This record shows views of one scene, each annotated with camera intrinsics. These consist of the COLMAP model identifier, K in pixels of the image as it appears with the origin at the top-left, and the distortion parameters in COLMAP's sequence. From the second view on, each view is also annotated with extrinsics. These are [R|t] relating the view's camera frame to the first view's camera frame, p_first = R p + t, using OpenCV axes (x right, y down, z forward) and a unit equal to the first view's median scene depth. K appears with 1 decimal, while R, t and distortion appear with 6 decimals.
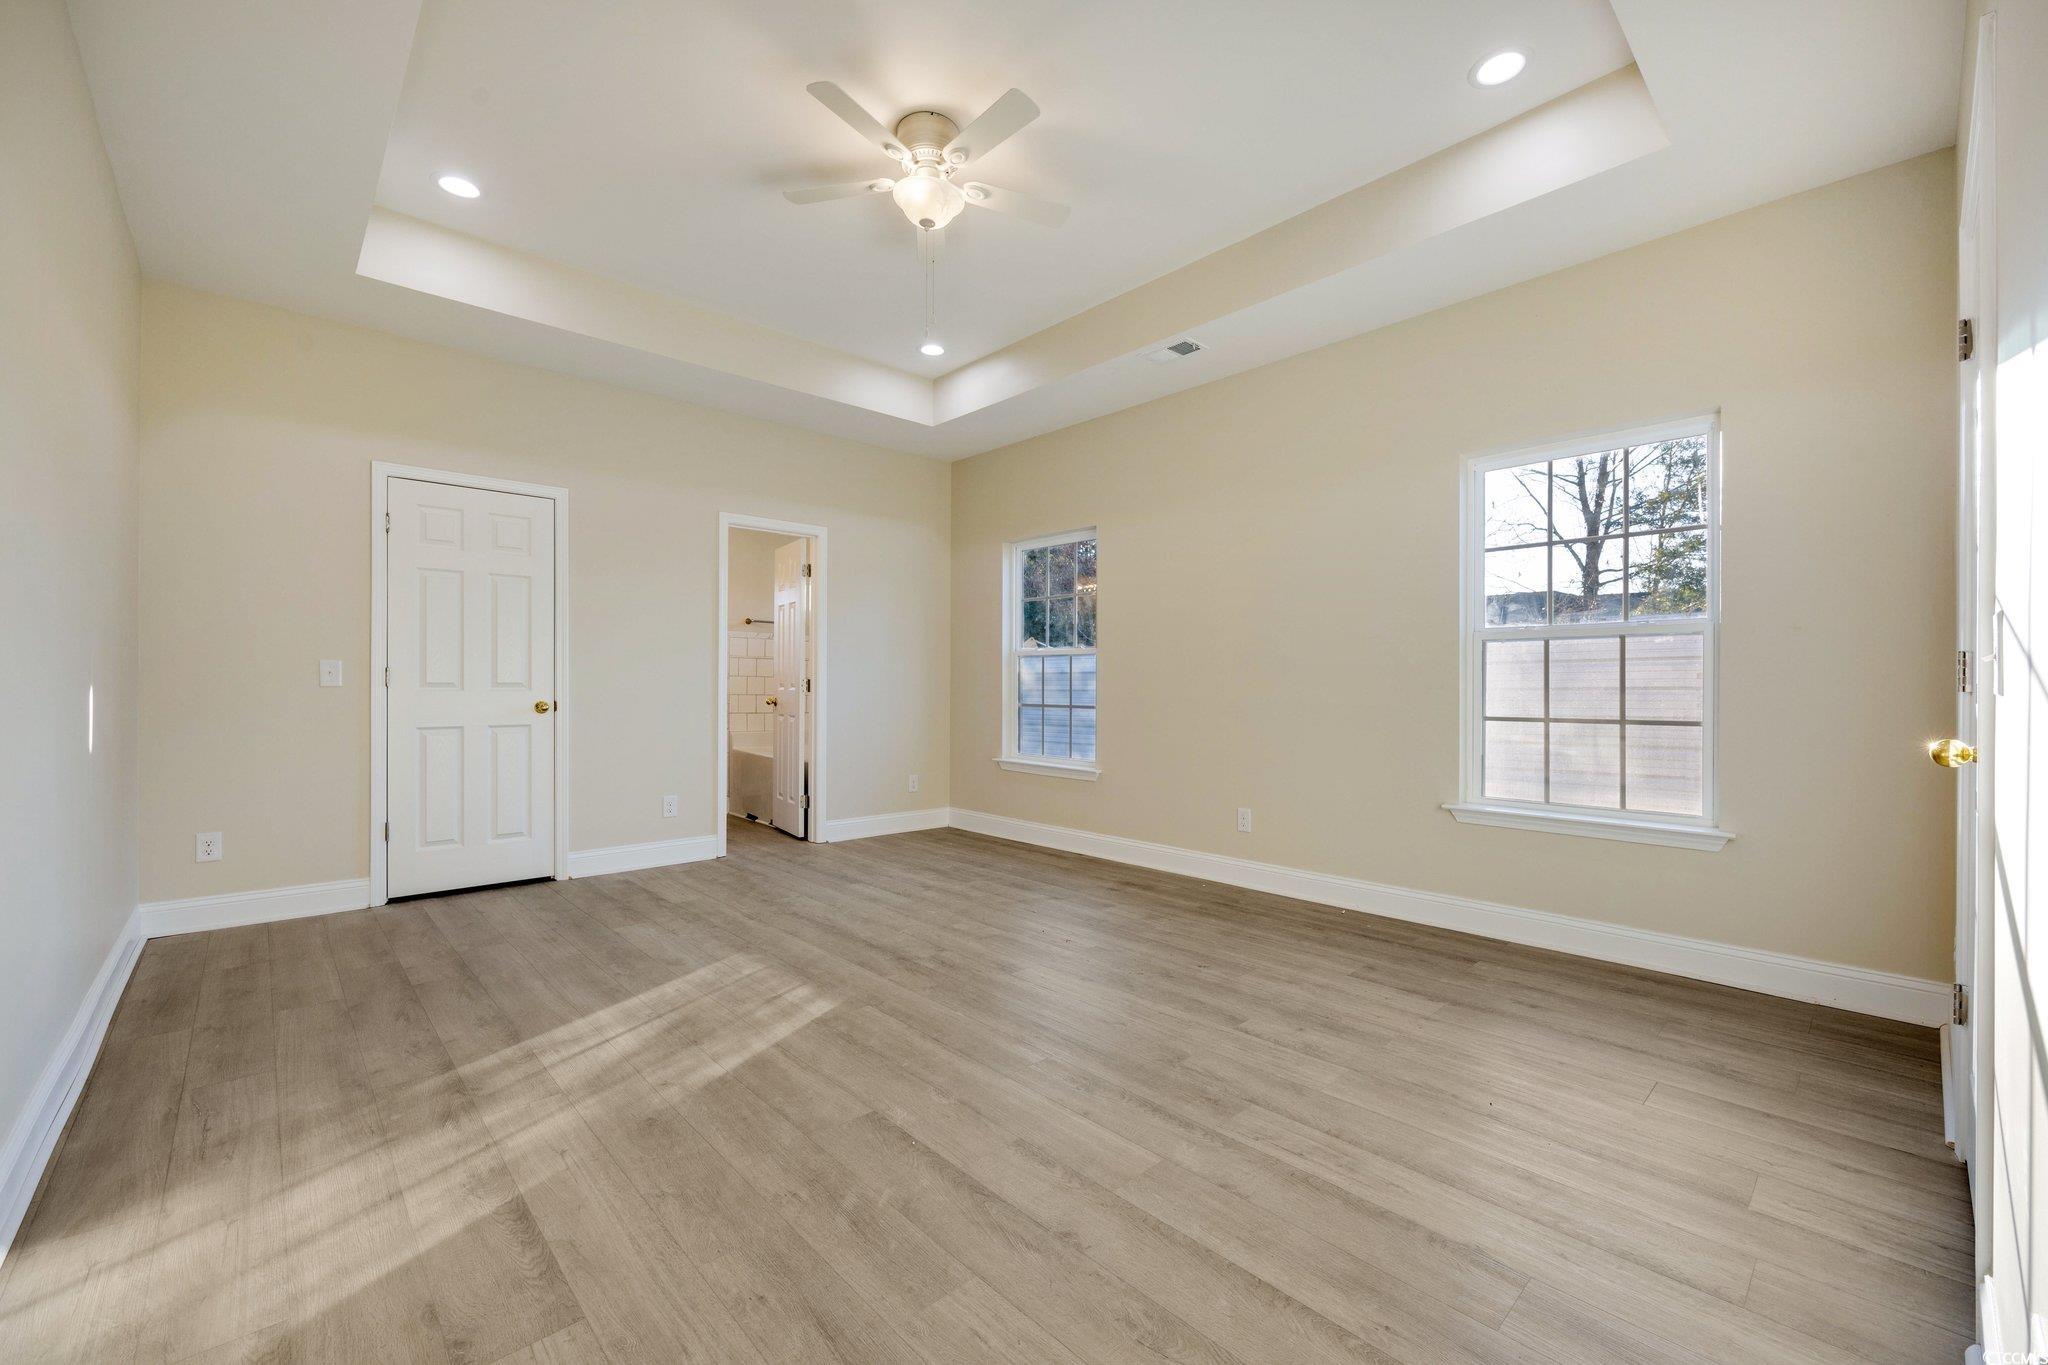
lens RADIAL K [[828.0, 0, 1001.9], [0, 828.0, 685.5], [0, 0, 1]] dist [-0.001471, 0.000197]
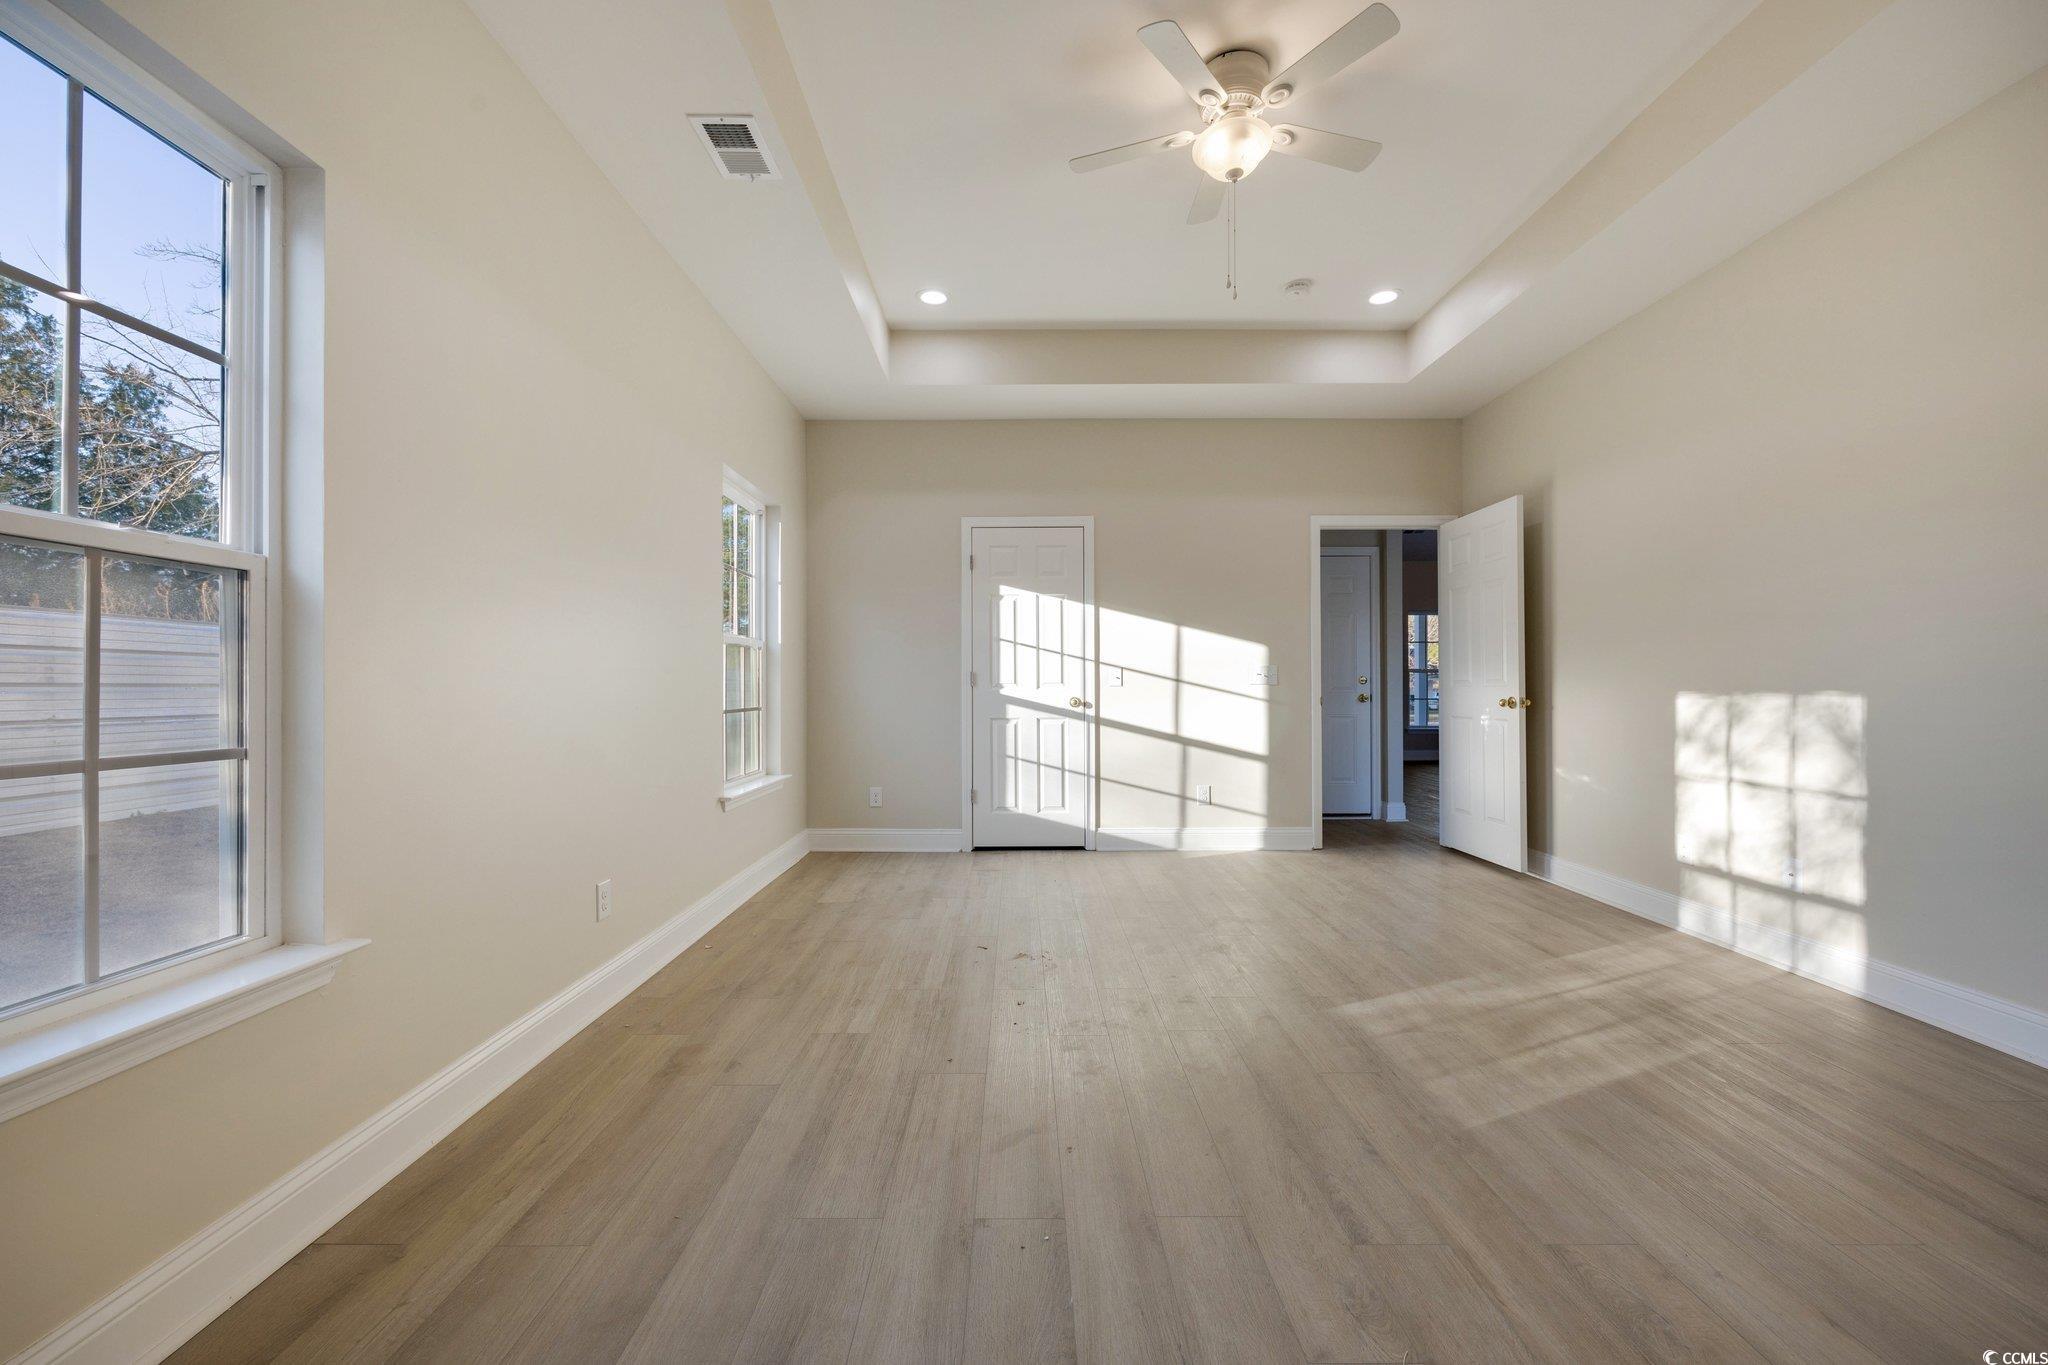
lens RADIAL K [[828.0, 0, 1001.9], [0, 828.0, 685.5], [0, 0, 1]] dist [-0.001471, 0.000197]
pose [[-0.743935, -0.002529, 0.668247, -0.505667], [-0.003485, 0.999994, -0.000095, -0.002621], [-0.668243, -0.002400, -0.743939, 1.824878]]
